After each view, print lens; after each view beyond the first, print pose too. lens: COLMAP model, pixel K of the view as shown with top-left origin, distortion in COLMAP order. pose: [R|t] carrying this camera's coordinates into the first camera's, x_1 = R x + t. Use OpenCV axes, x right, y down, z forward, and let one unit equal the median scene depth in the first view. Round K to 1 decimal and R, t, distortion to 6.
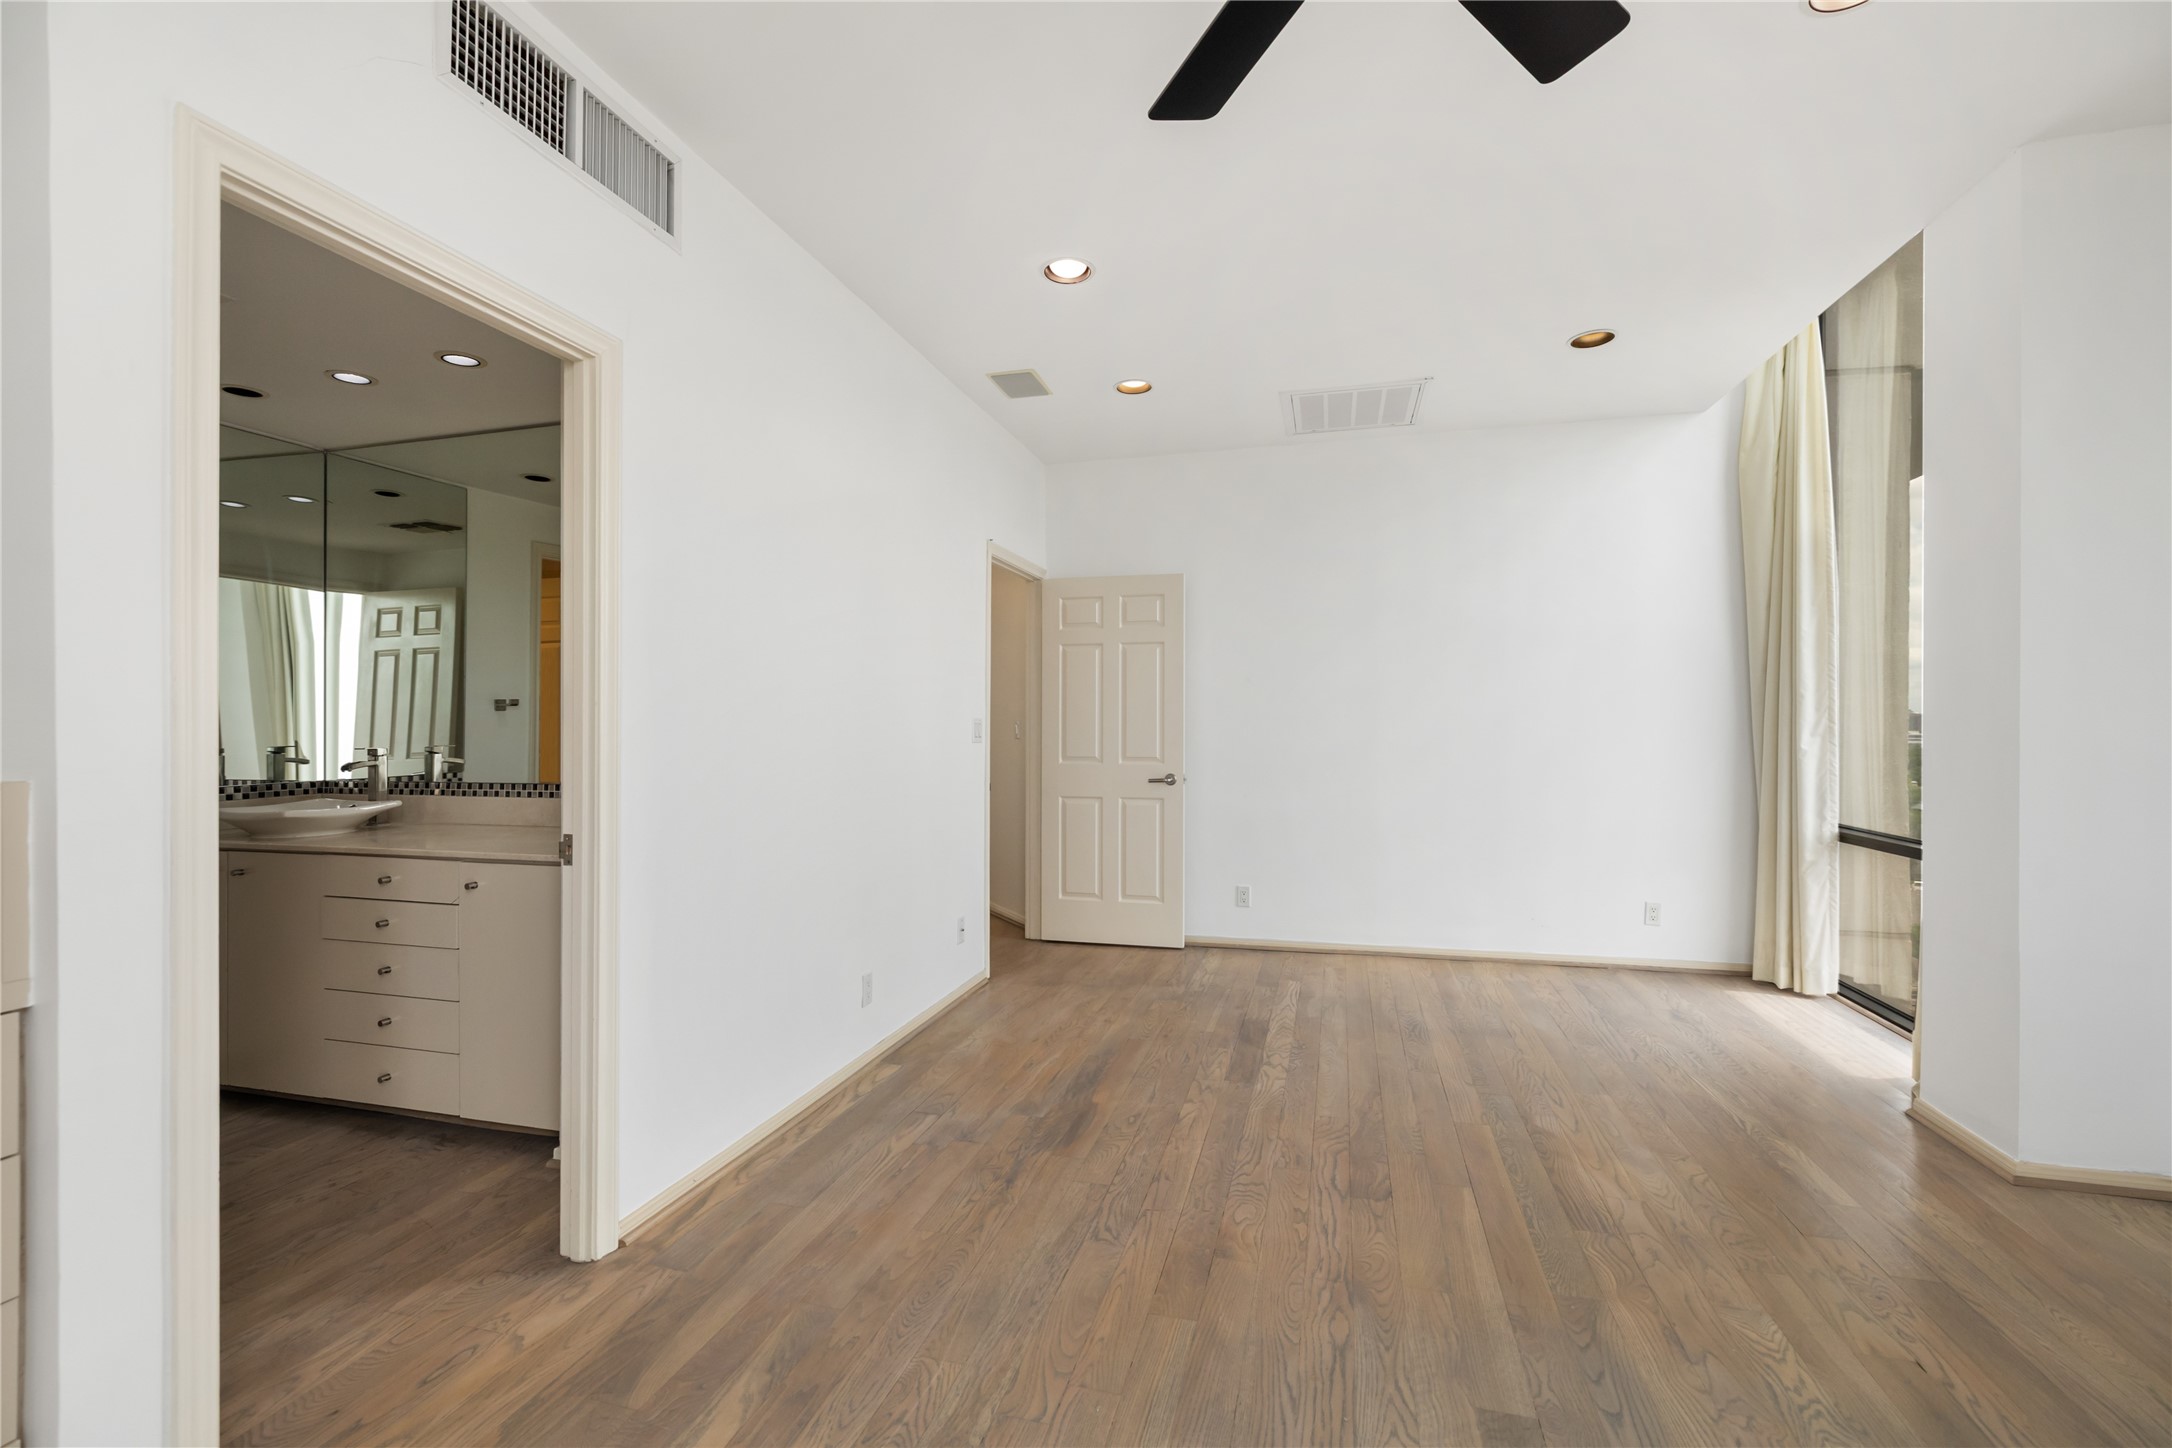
lens RADIAL K [[935.5, 0, 1085.6], [0, 935.5, 725.5], [0, 0, 1]] dist [0.000801, 0.000050]
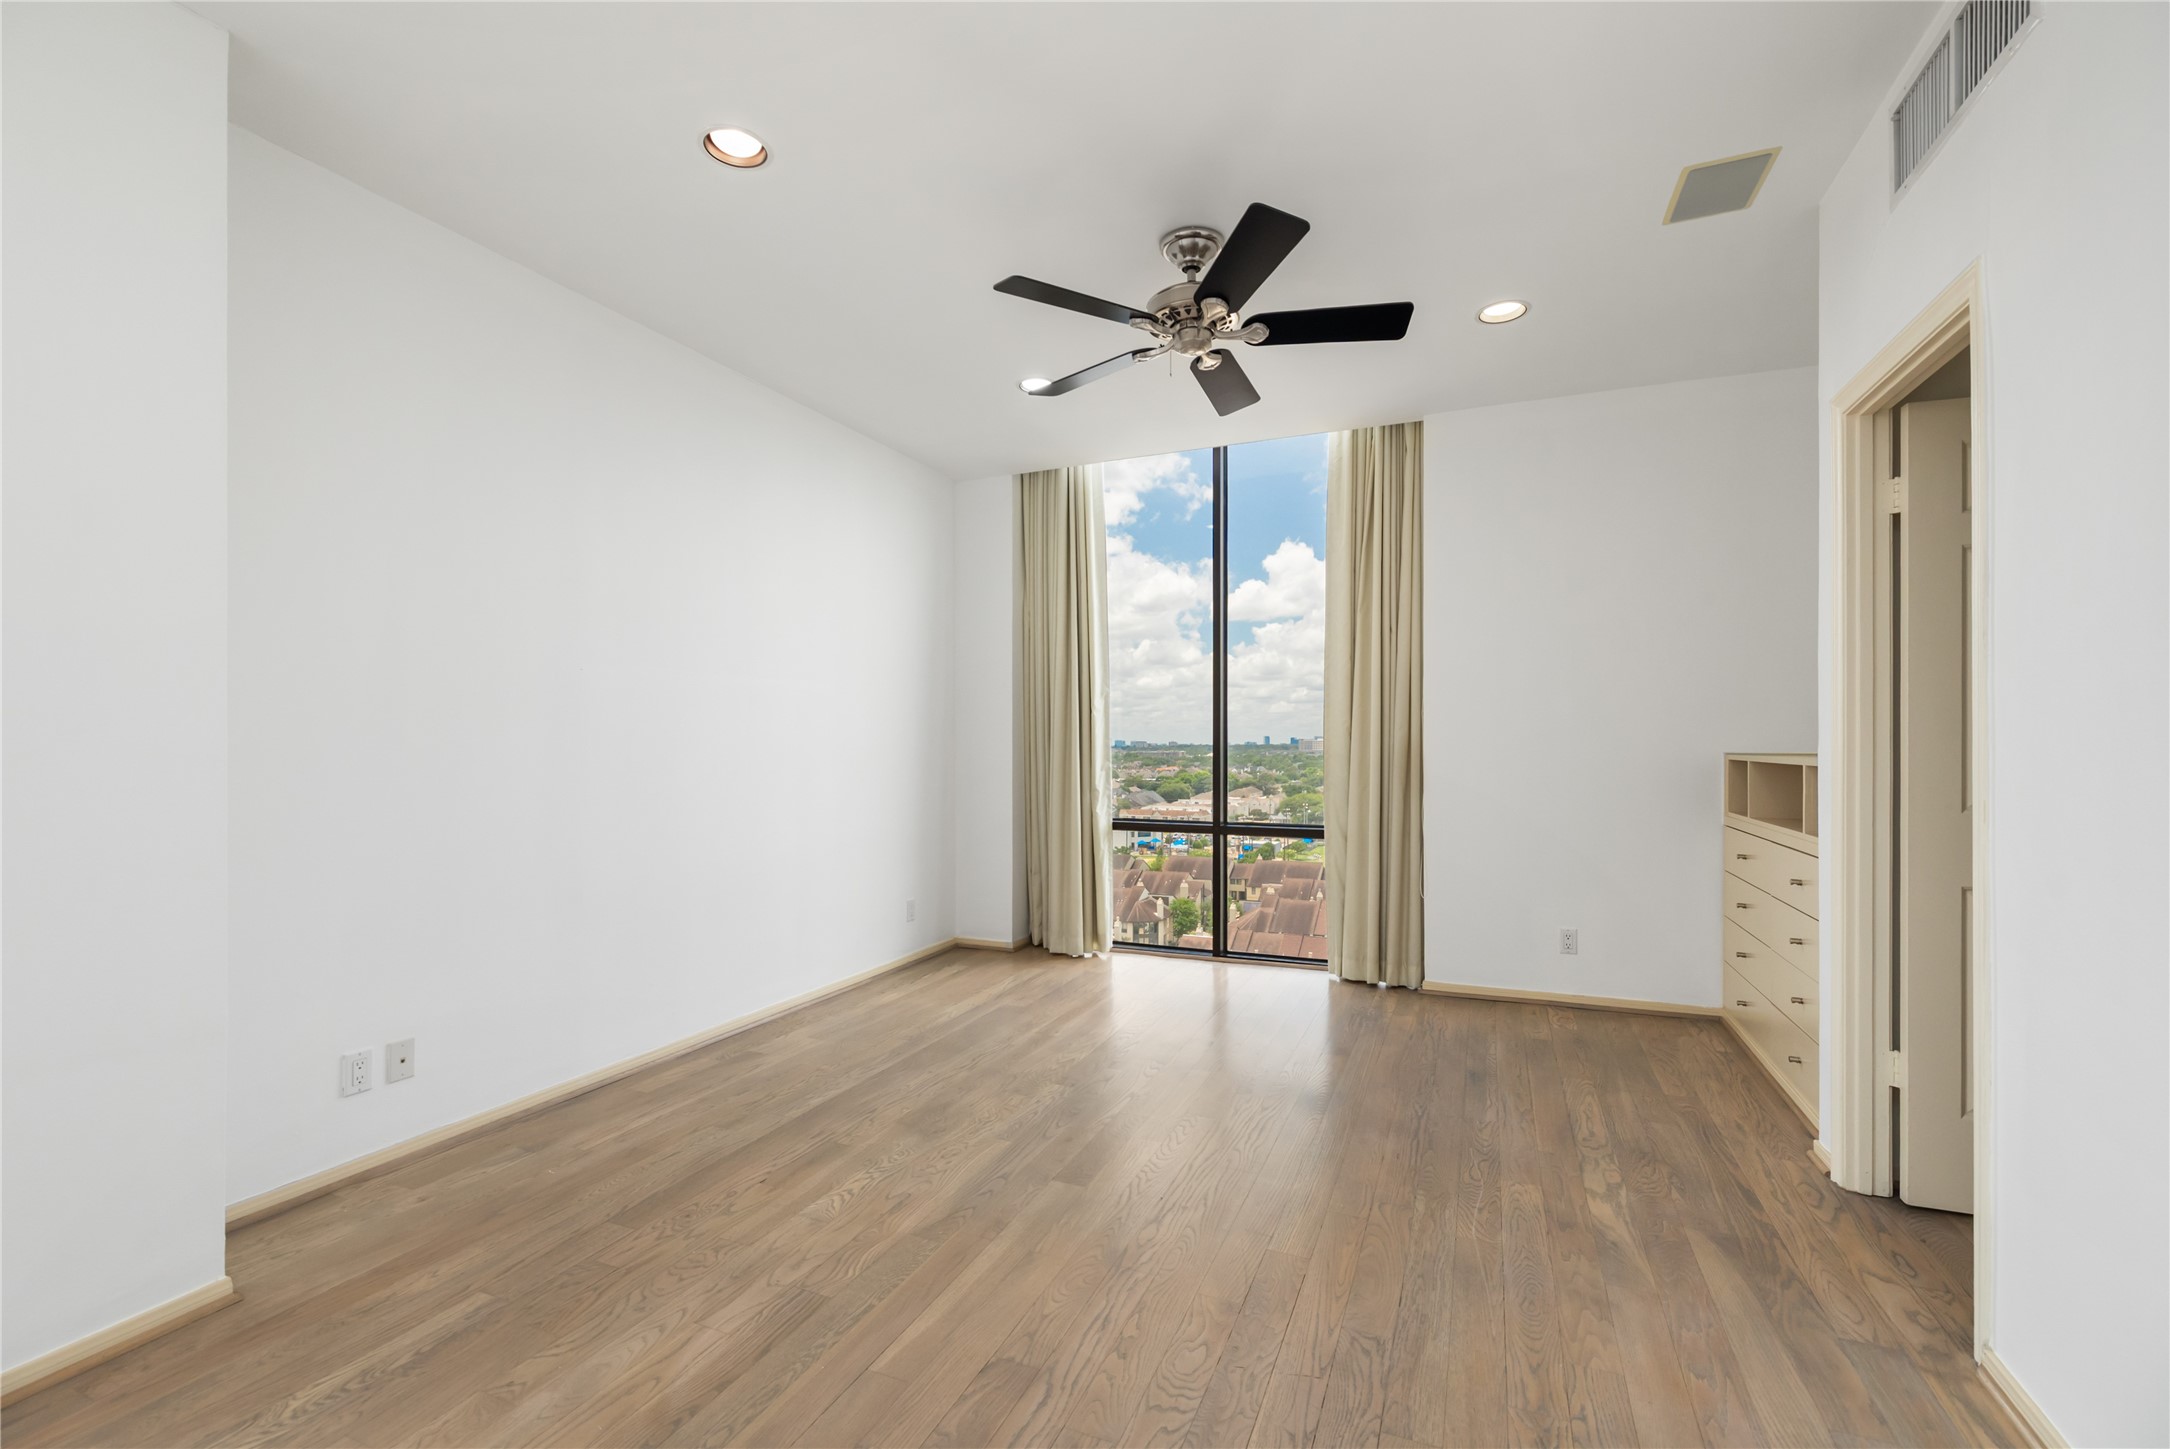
lens RADIAL K [[934.7, 0, 1084.8], [0, 934.7, 734.7], [0, 0, 1]] dist [0.000801, 0.000050]
pose [[-0.990636, 0.006493, 0.136377, 0.166083], [0.005567, 0.999959, -0.007168, 0.004951], [-0.136418, -0.006341, -0.990631, 2.007567]]
